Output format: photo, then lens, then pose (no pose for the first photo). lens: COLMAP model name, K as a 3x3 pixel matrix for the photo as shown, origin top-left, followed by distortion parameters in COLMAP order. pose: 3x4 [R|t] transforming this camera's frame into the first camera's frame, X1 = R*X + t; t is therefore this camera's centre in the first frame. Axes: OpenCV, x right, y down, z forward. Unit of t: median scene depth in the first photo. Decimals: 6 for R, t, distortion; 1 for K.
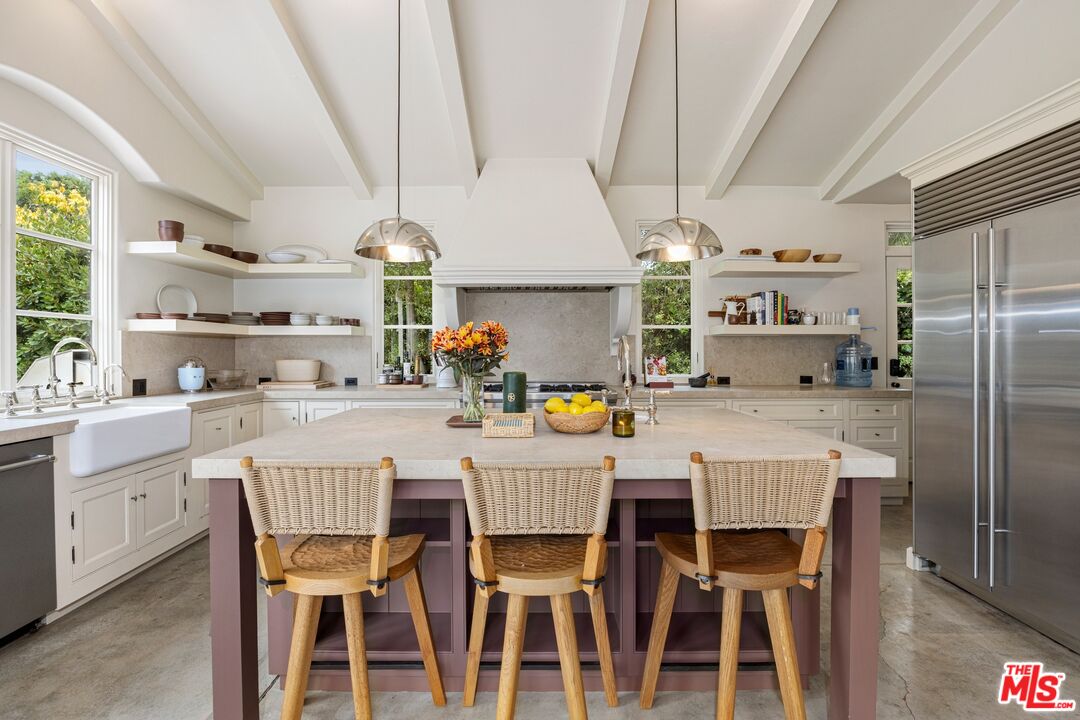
lens RADIAL K [[494.0, 0, 533.2], [0, 494.0, 353.4], [0, 0, 1]] dist [-0.010698, -0.000666]
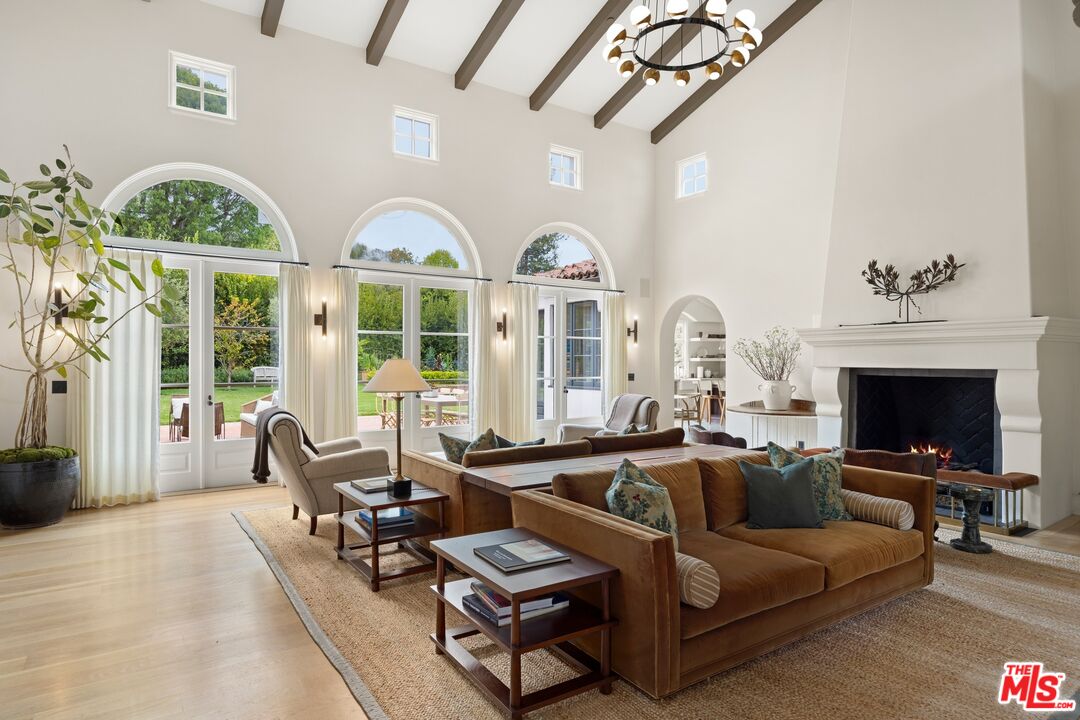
lens RADIAL K [[601.1, 0, 537.4], [0, 601.1, 360.4], [0, 0, 1]] dist [-0.037677, -0.000567]
pose [[0.554392, -0.000751, -0.832255, 2.262265], [-0.008515, 0.999942, -0.006574, -0.007959], [0.832212, 0.010731, 0.554354, -2.434995]]
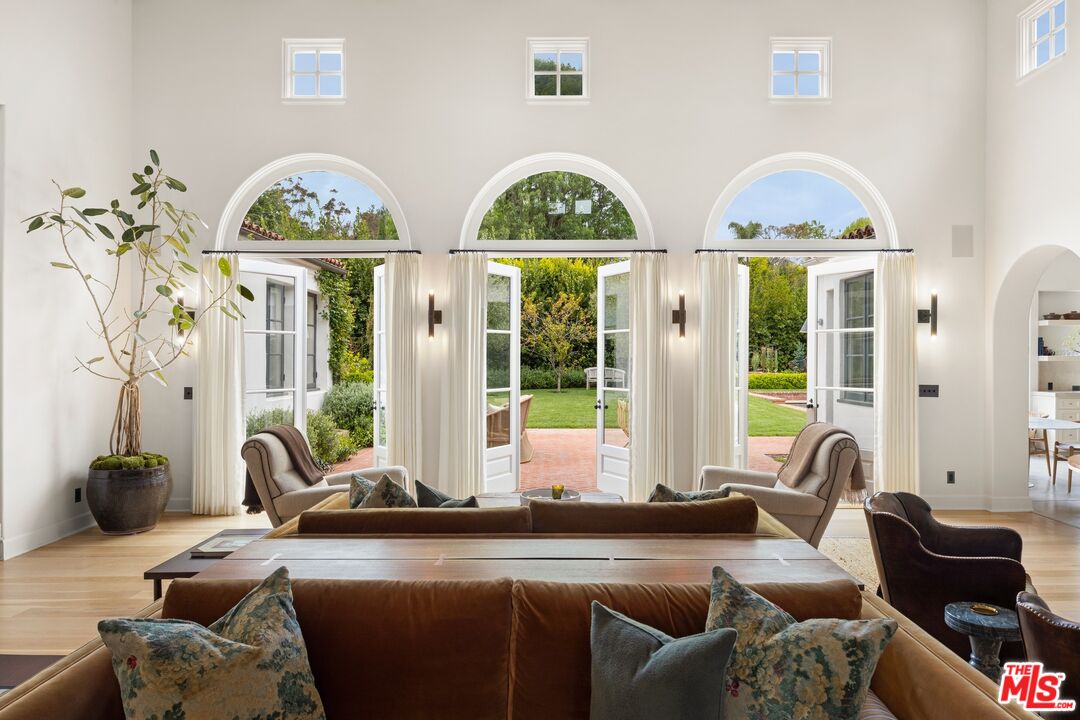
lens RADIAL K [[701.8, 0, 565.8], [0, 701.8, 383.5], [0, 0, 1]] dist [-0.011464, -0.011875]
pose [[0.012822, 0.033578, -0.999354, 2.148079], [-0.005621, 0.999423, 0.033508, -0.032500], [0.999902, 0.005188, 0.013003, -1.661597]]
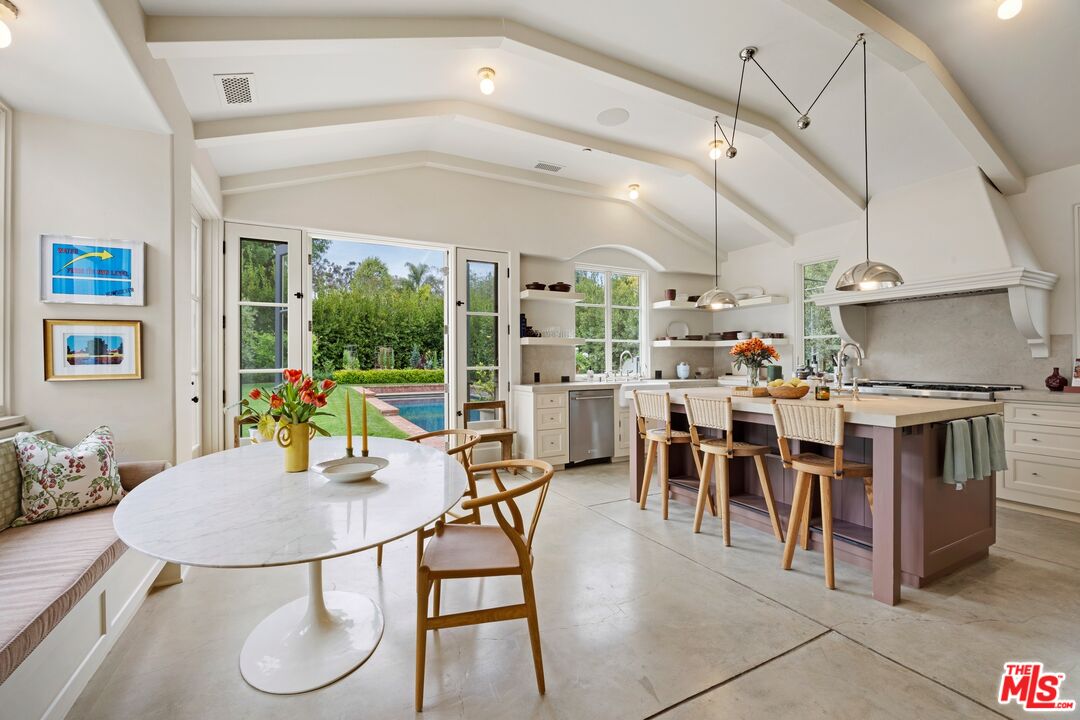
lens RADIAL K [[494.0, 0, 548.5], [0, 494.0, 357.4], [0, 0, 1]] dist [-0.010698, -0.000666]
pose [[0.490610, -0.009086, -0.871332, 0.678531], [0.002291, 0.999956, -0.009137, 0.014603], [0.871376, 0.002487, 0.490609, -0.352252]]
